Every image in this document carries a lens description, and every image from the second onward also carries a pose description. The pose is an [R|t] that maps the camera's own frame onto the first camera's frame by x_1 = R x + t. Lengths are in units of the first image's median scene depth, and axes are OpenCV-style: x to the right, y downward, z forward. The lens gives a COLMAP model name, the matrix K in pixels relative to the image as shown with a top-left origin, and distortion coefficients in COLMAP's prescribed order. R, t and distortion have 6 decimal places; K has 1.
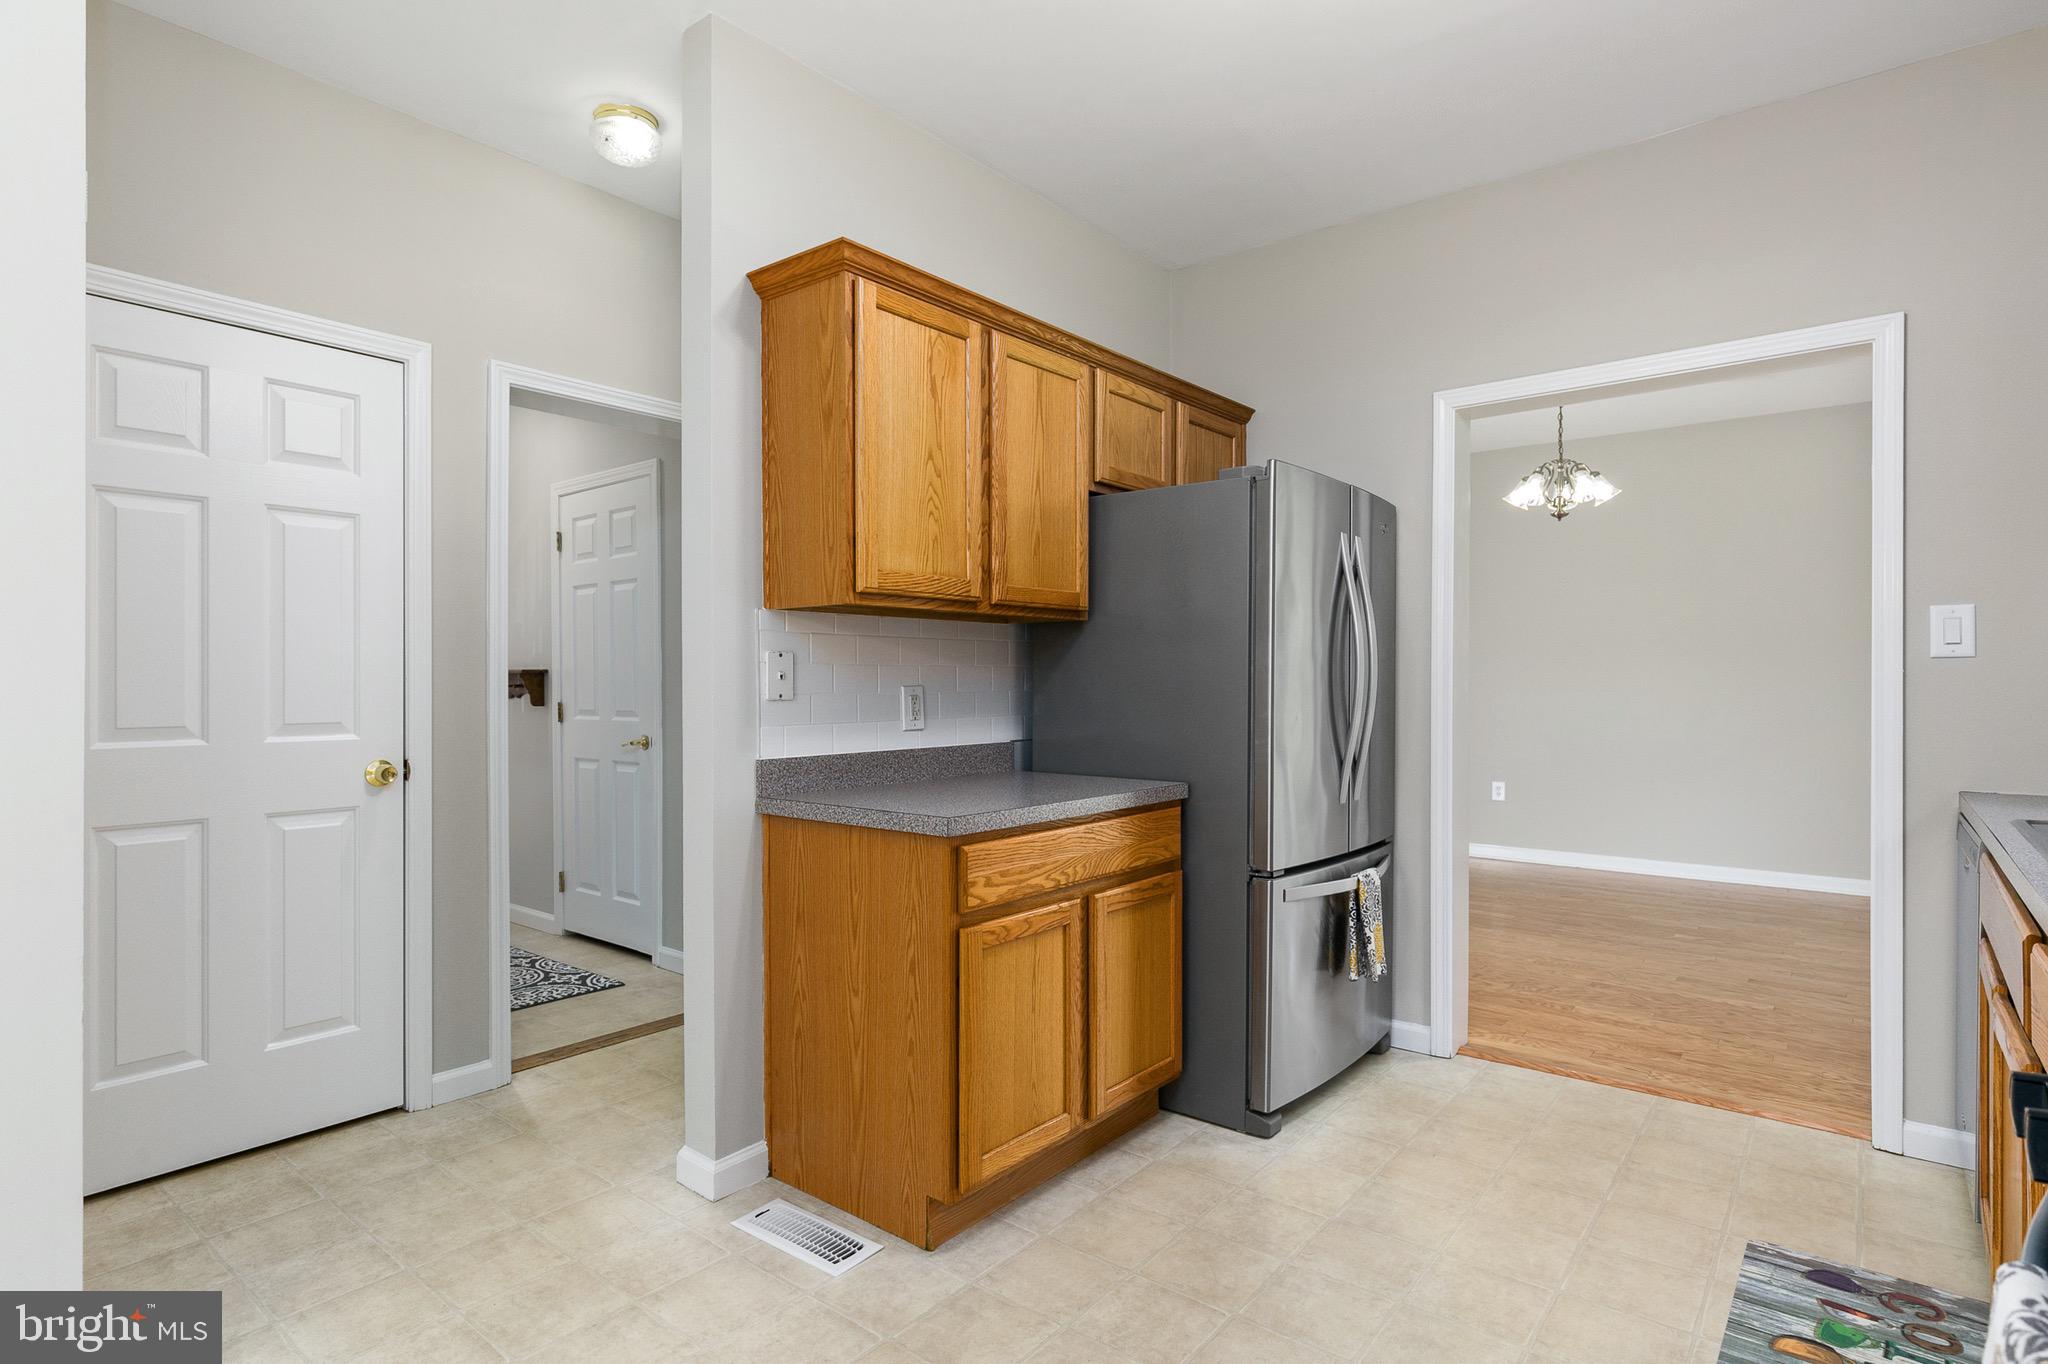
lens RADIAL K [[1053.7, 0, 1024.0], [0, 1053.7, 682.0], [0, 0, 1]] dist [0.002301, 0.000569]
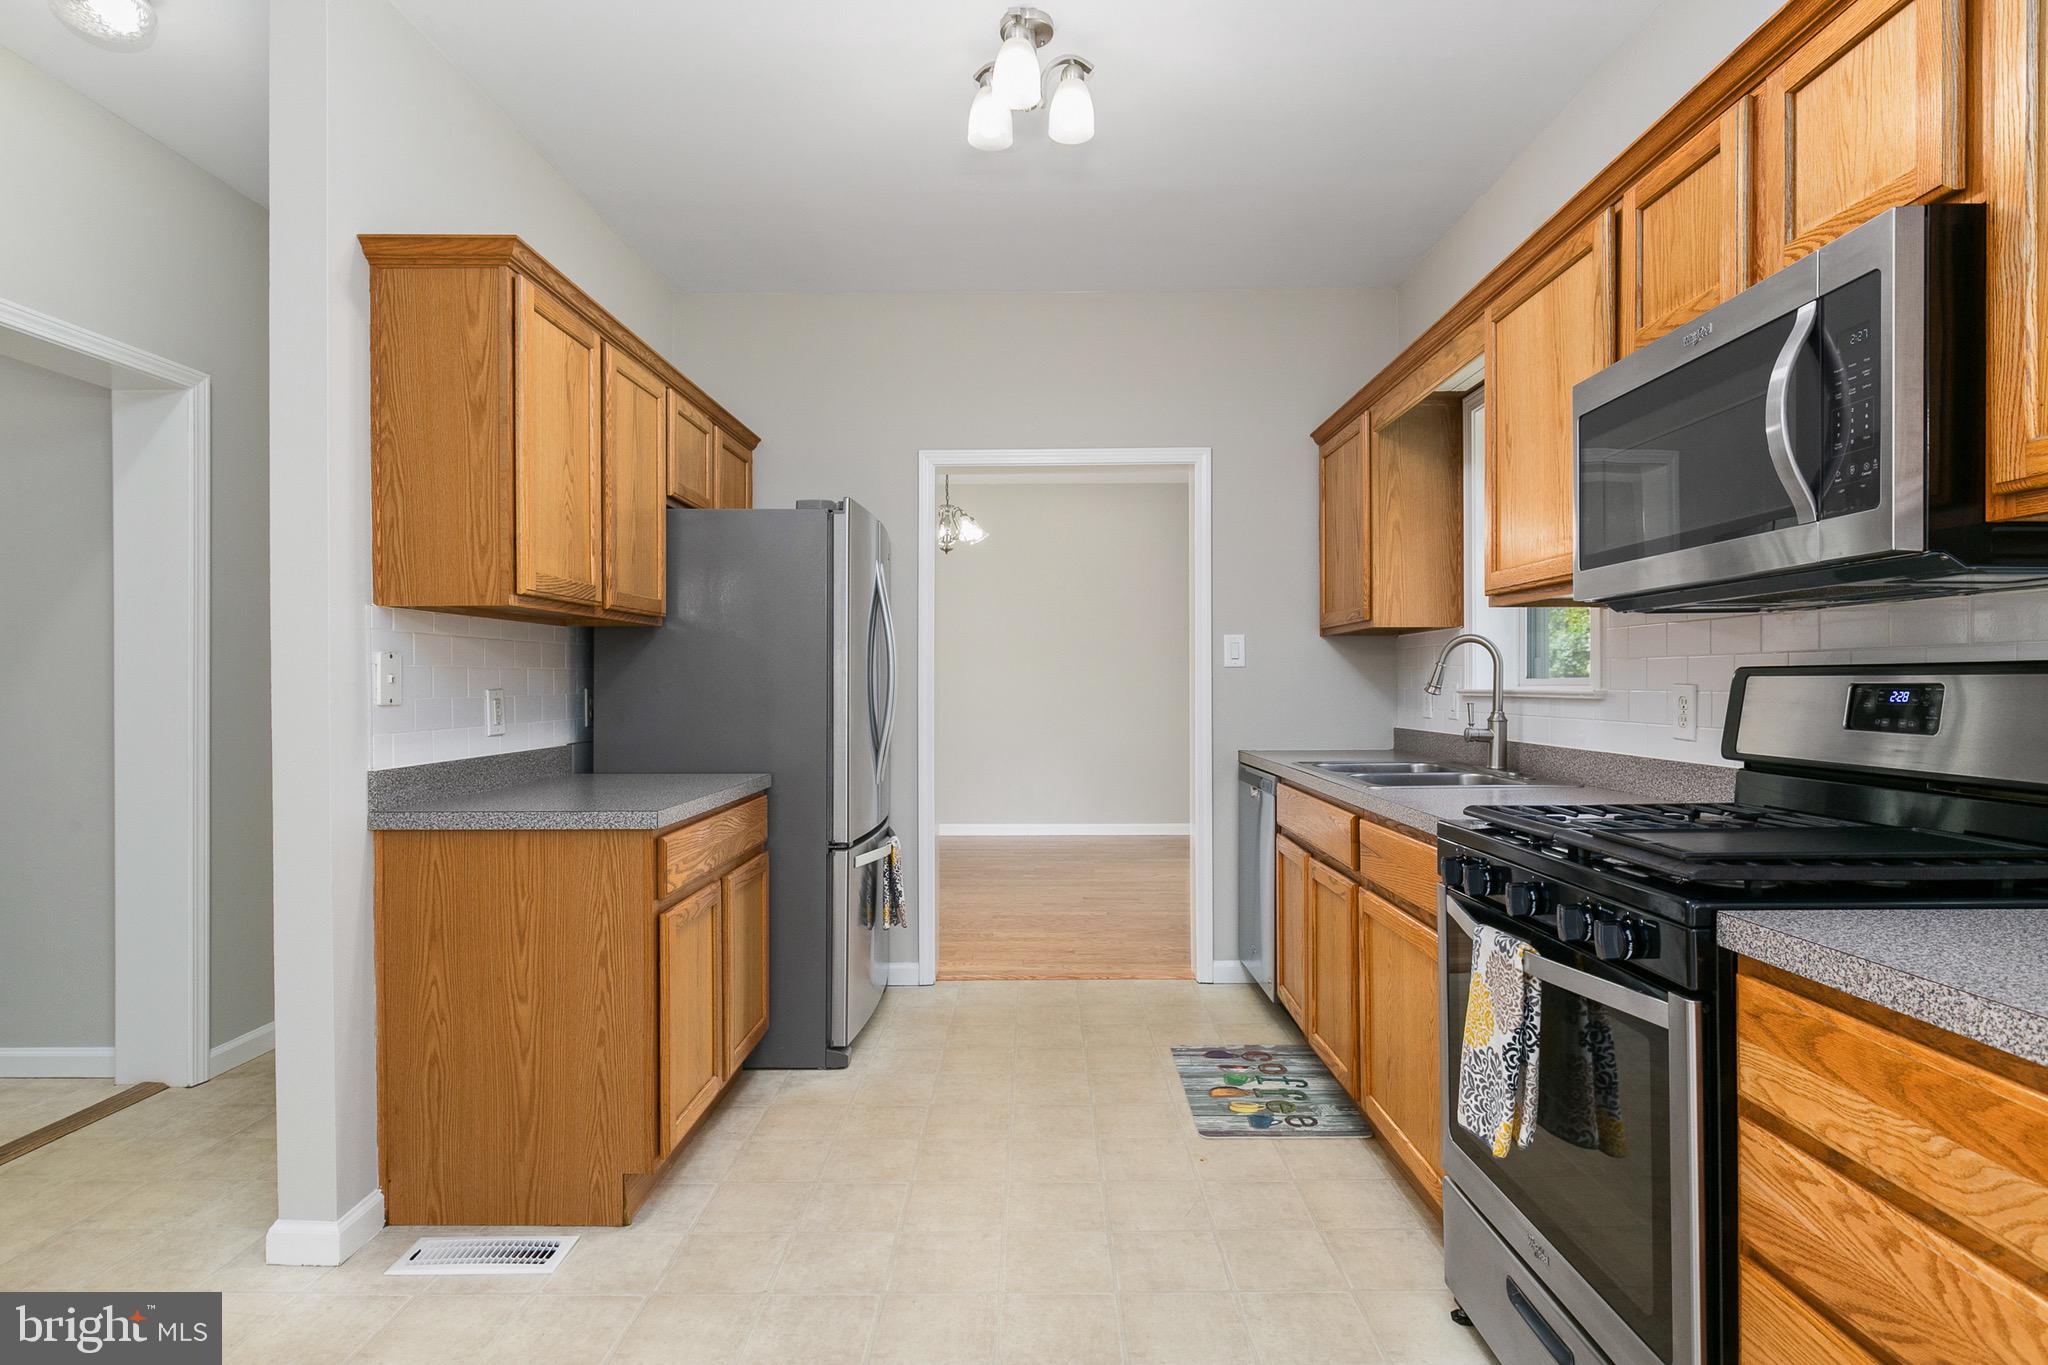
lens RADIAL K [[1053.7, 0, 1024.0], [0, 1053.7, 682.5], [0, 0, 1]] dist [0.002301, 0.000569]
pose [[0.785366, -0.002184, 0.619027, -0.374019], [0.003496, 0.999993, -0.000907, 0.000007], [-0.619021, 0.002876, 0.785369, -0.063911]]
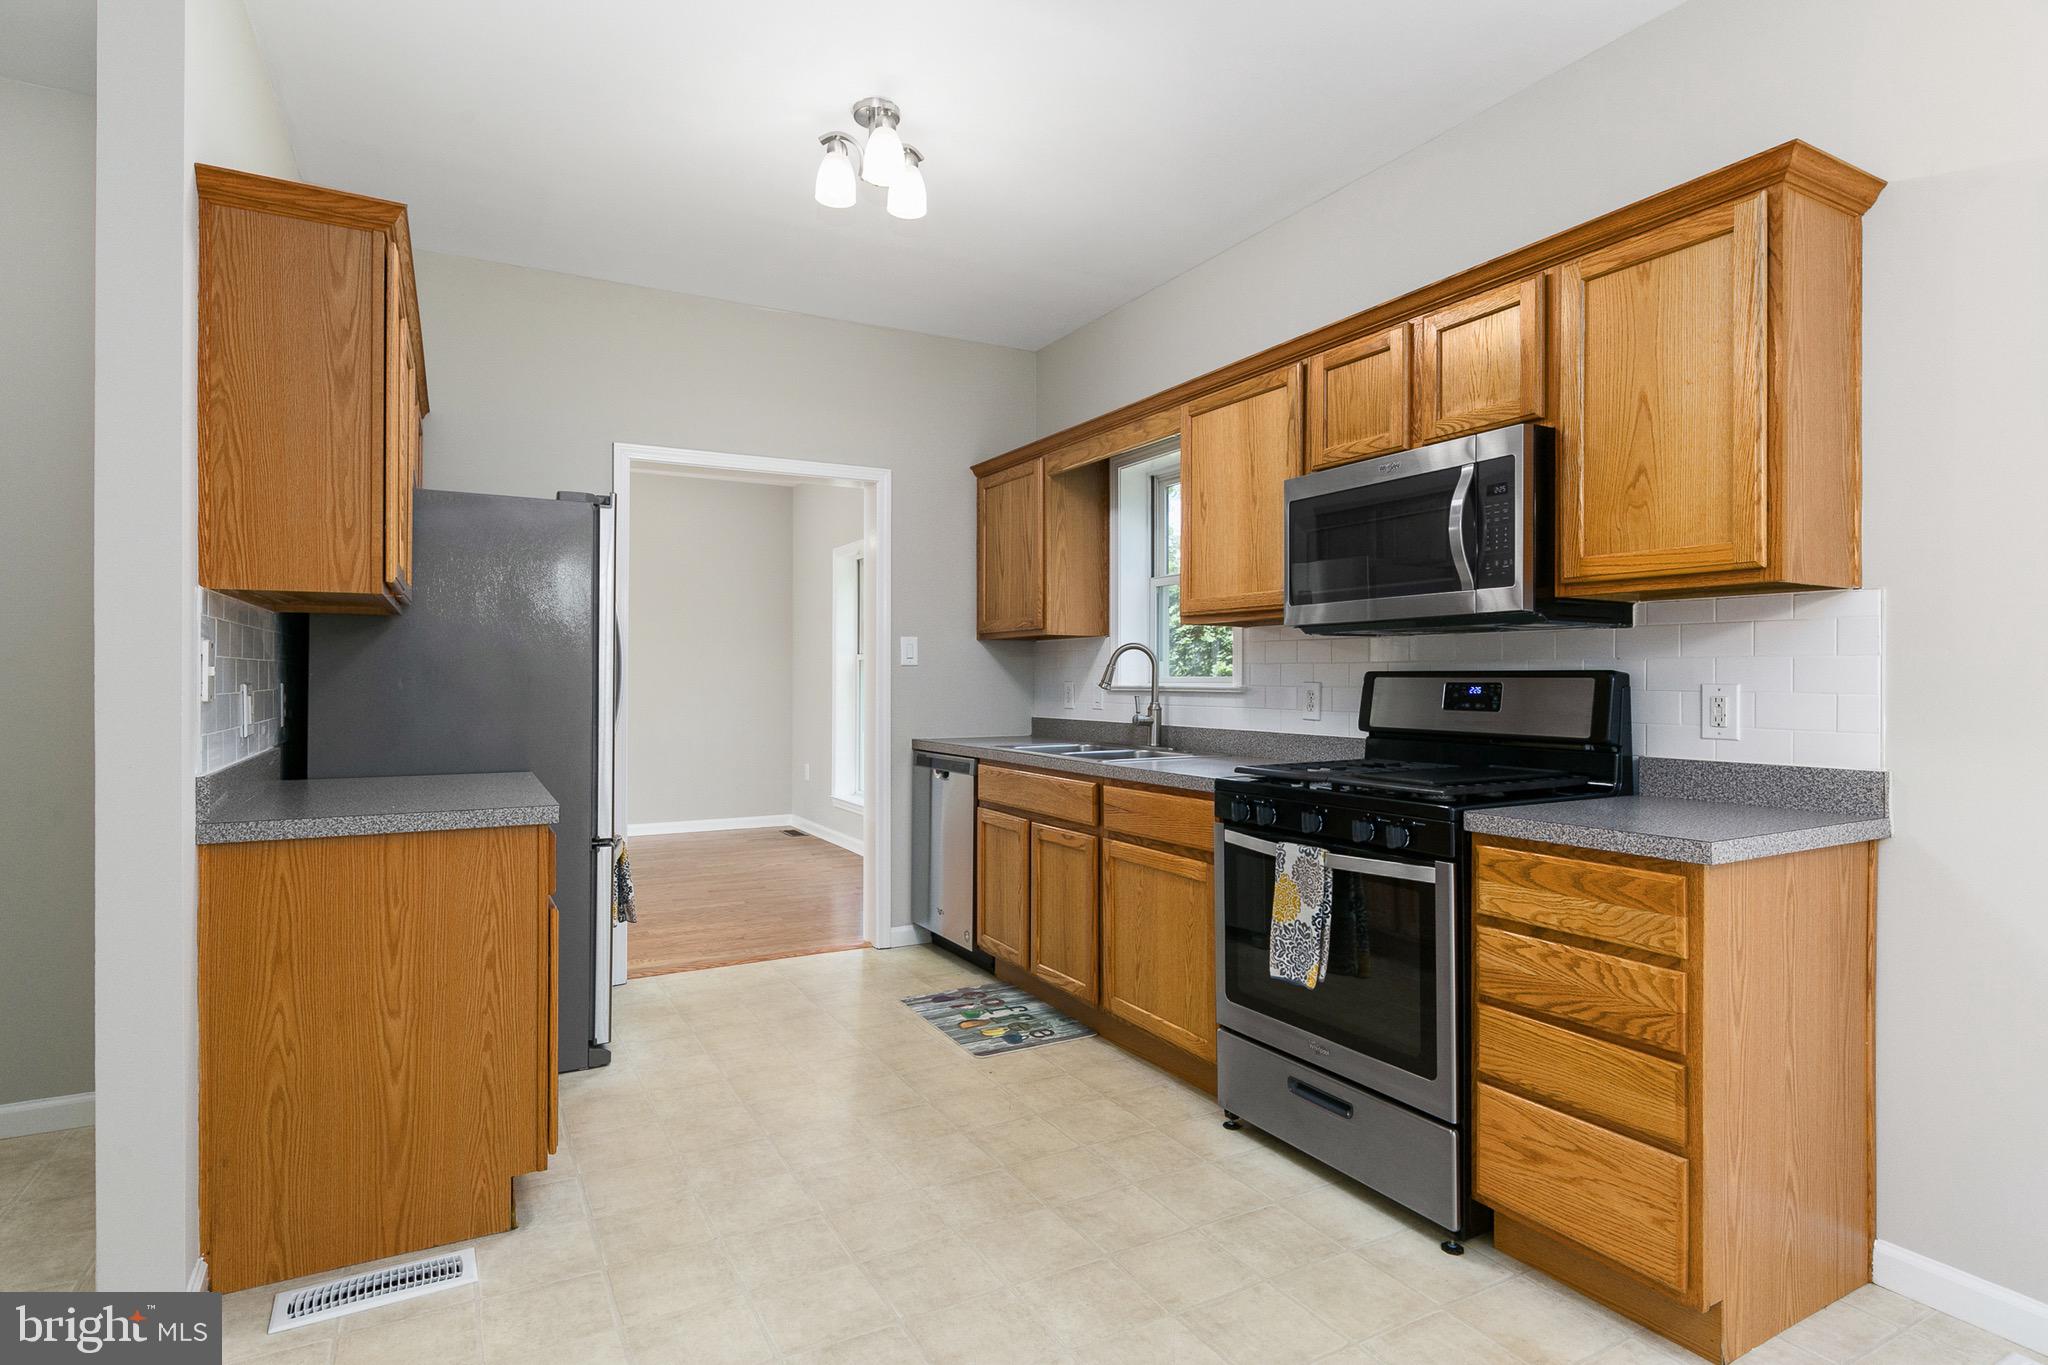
lens RADIAL K [[1070.6, 0, 1021.0], [0, 1070.6, 670.2], [0, 0, 1]] dist [0.003838, 0.000524]
pose [[0.381491, 0.007773, 0.924340, -0.766506], [-0.001495, 0.999969, -0.007793, -0.001392], [-0.924372, 0.001591, 0.381490, 0.120232]]
